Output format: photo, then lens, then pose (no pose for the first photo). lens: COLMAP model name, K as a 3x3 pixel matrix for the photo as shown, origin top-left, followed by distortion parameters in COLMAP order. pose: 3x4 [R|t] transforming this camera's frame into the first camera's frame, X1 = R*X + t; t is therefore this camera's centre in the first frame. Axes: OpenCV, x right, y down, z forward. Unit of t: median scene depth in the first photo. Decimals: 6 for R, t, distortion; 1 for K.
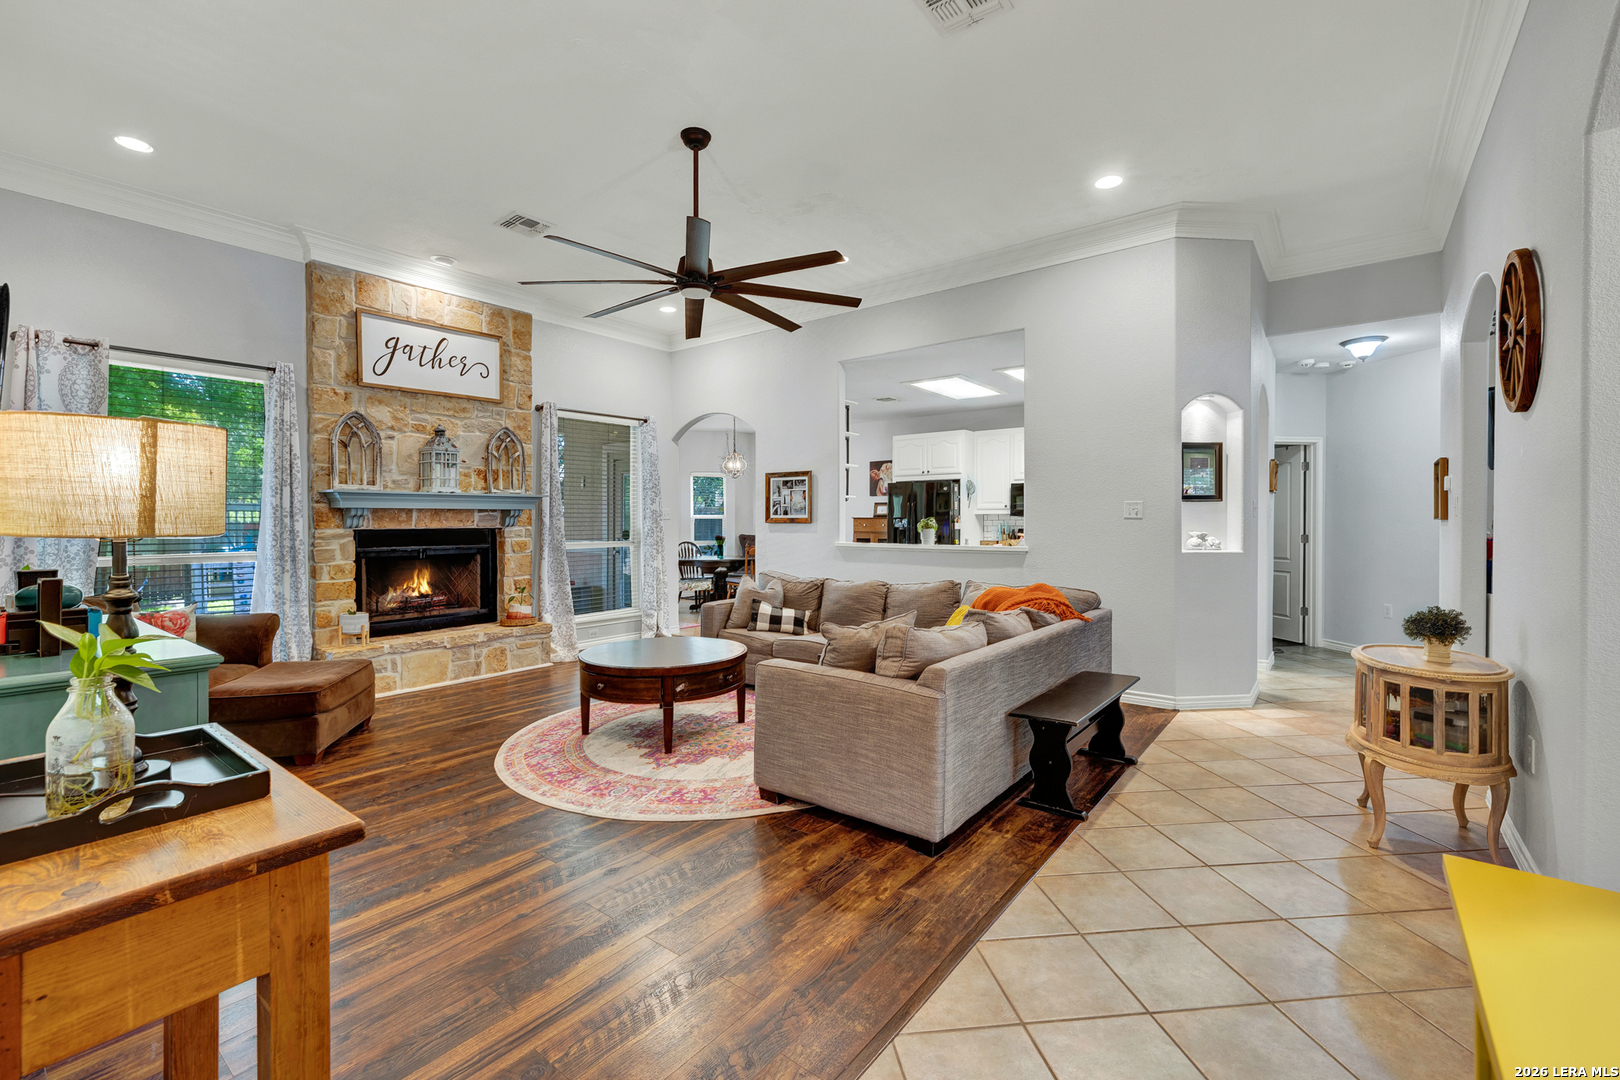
lens RADIAL K [[690.3, 0, 798.7], [0, 690.3, 525.1], [0, 0, 1]] dist [-0.001313, -0.000231]
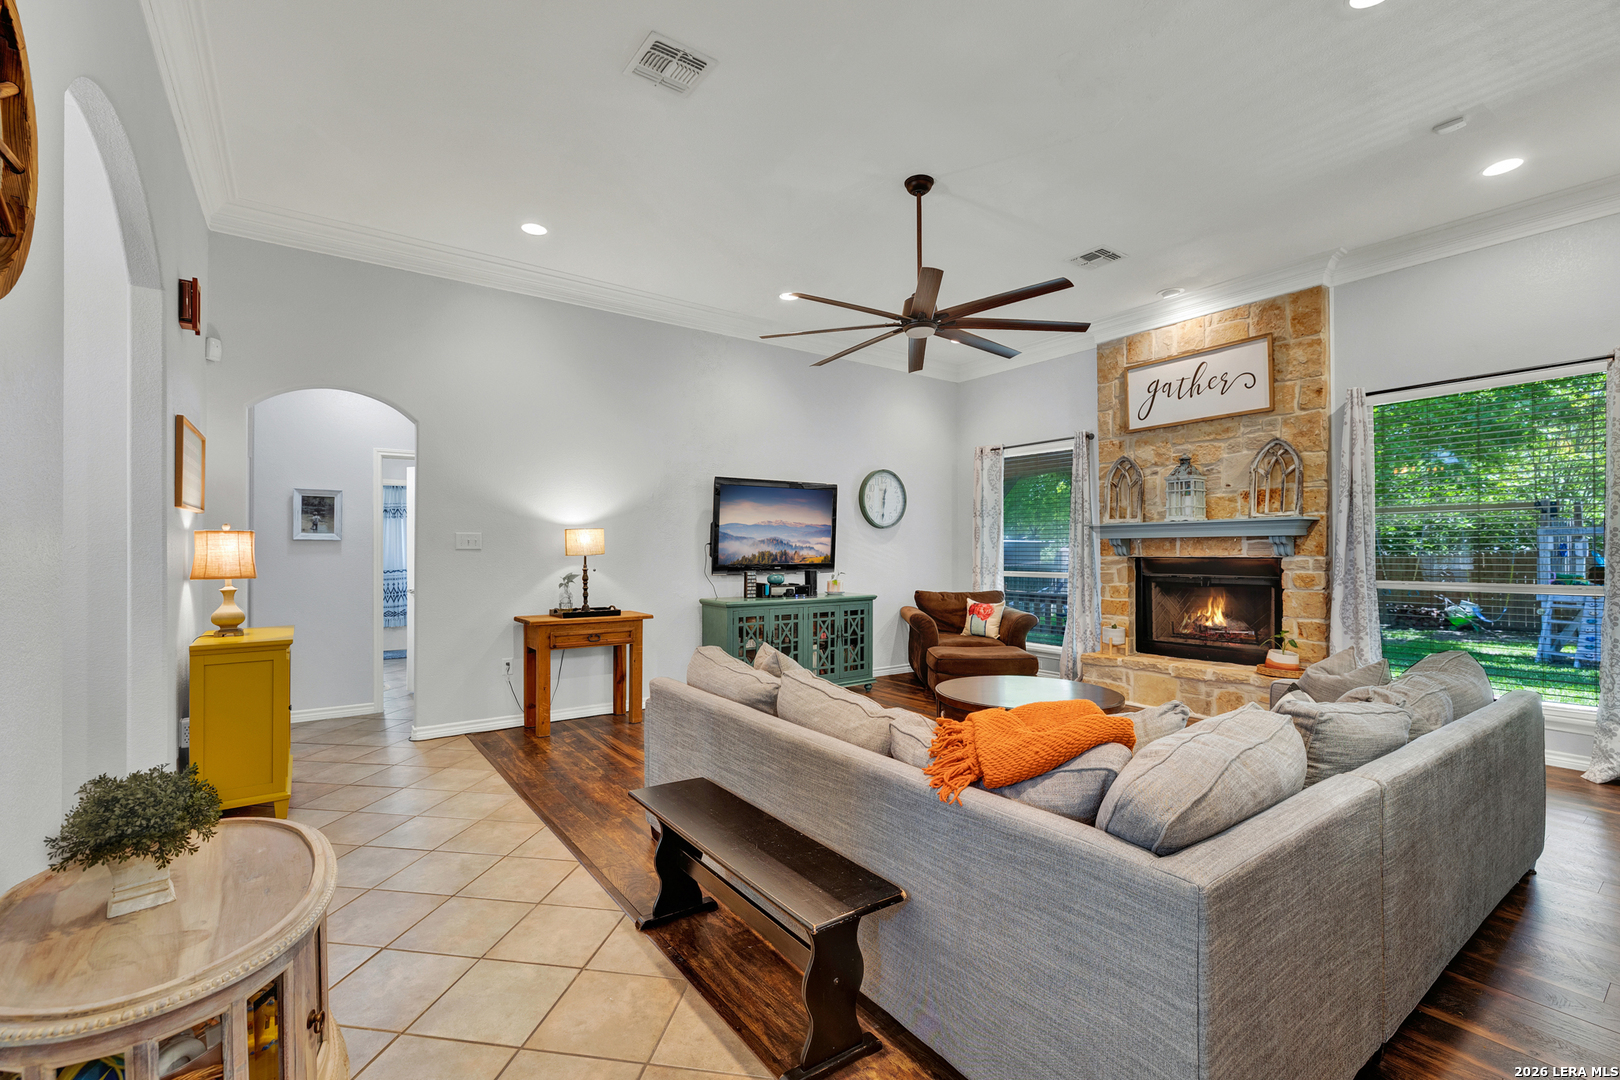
lens RADIAL K [[689.6, 0, 794.6], [0, 689.6, 542.3], [0, 0, 1]] dist [-0.002151, 0.000027]
pose [[-0.276115, -0.008779, -0.961084, 0.613807], [-0.003395, 0.999961, -0.008159, -0.006704], [0.961119, 0.001011, -0.276134, 0.755320]]
